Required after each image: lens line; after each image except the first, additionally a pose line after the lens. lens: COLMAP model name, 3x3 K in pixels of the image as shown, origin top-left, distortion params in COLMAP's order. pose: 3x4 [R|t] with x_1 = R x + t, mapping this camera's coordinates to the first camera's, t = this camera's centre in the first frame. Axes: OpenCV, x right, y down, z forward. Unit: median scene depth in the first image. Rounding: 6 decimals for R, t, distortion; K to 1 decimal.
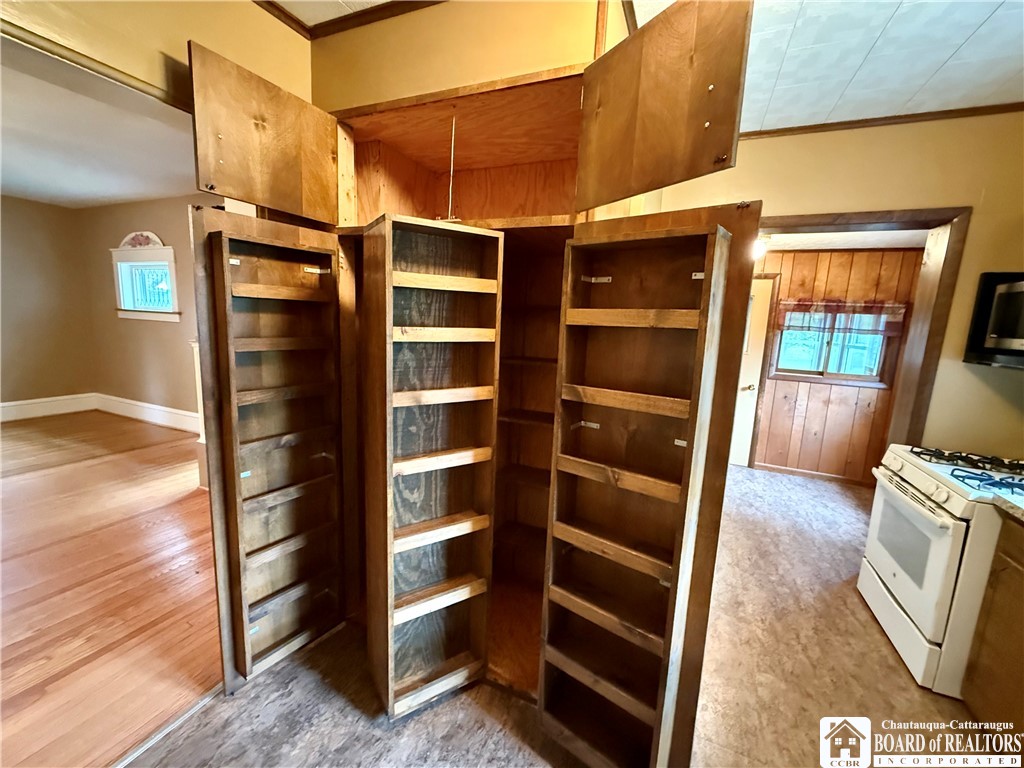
lens RADIAL K [[415.0, 0, 512.0], [0, 415.0, 384.0], [0, 0, 1]] dist [0.001454, 0.000289]
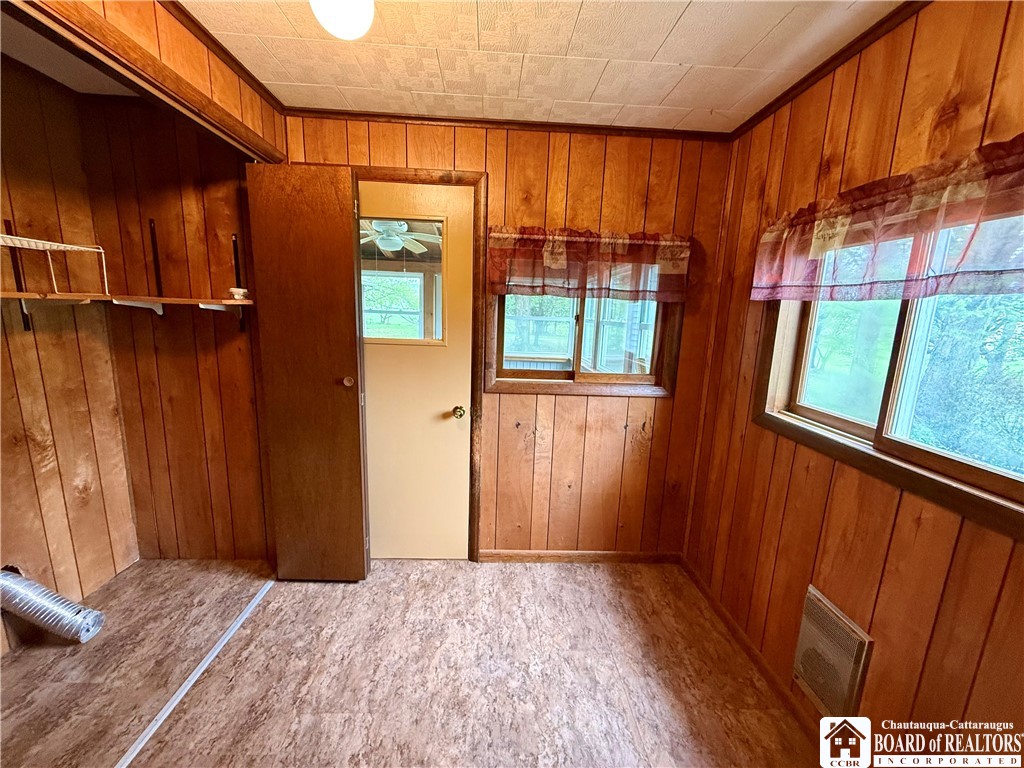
lens RADIAL K [[403.3, 0, 508.4], [0, 403.3, 383.1], [0, 0, 1]] dist [-0.002030, -0.000133]
pose [[0.893698, -0.093728, 0.438770, 0.447016], [0.074378, 0.995355, 0.061127, -0.054325], [-0.442461, -0.021994, 0.896518, 0.573774]]
